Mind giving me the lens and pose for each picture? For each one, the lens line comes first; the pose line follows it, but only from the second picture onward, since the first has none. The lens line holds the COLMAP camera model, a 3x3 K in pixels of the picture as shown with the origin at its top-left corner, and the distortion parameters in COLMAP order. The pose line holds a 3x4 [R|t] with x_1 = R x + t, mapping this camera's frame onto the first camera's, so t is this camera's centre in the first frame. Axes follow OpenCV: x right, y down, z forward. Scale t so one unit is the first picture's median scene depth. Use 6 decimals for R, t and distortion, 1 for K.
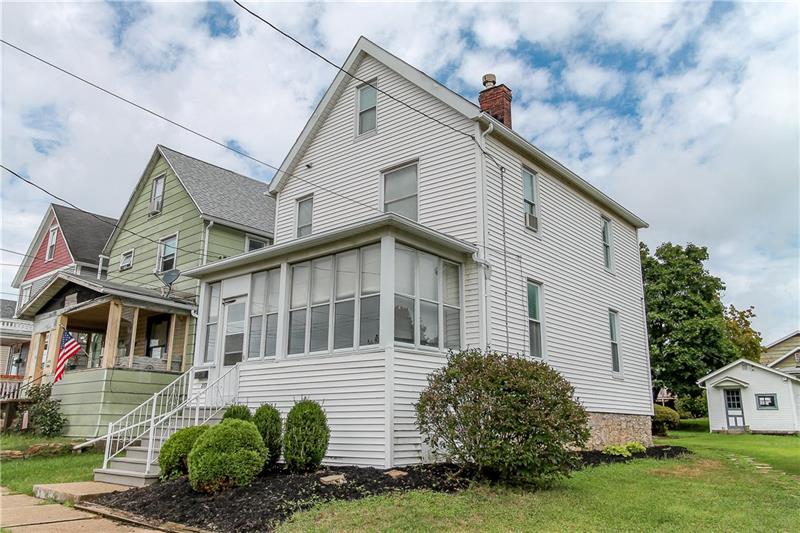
lens RADIAL K [[616.8, 0, 400.0], [0, 616.8, 266.5], [0, 0, 1]] dist [0.005726, 0.003002]
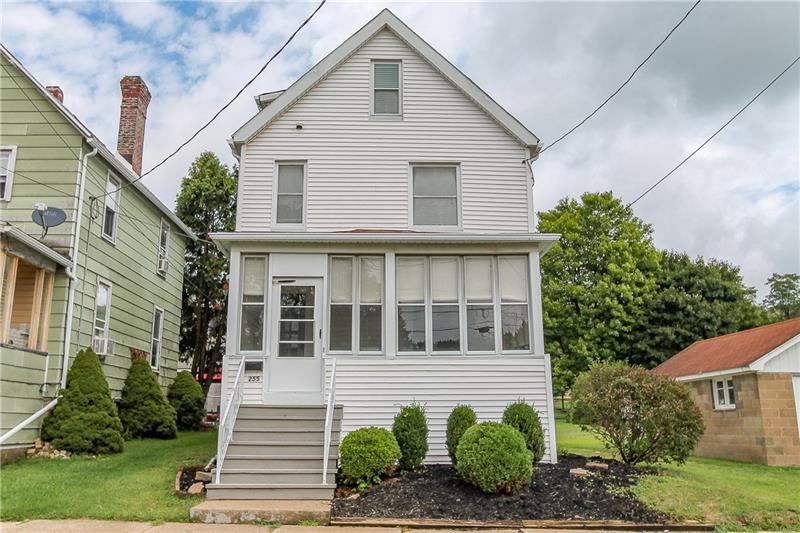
lens RADIAL K [[711.0, 0, 400.0], [0, 711.0, 266.5], [0, 0, 1]] dist [-0.000521, 0.002521]
pose [[0.744645, 0.129149, 0.654847, -0.752130], [-0.161025, 0.986883, -0.011527, 0.021611], [-0.647746, -0.096863, 0.755674, 0.152800]]
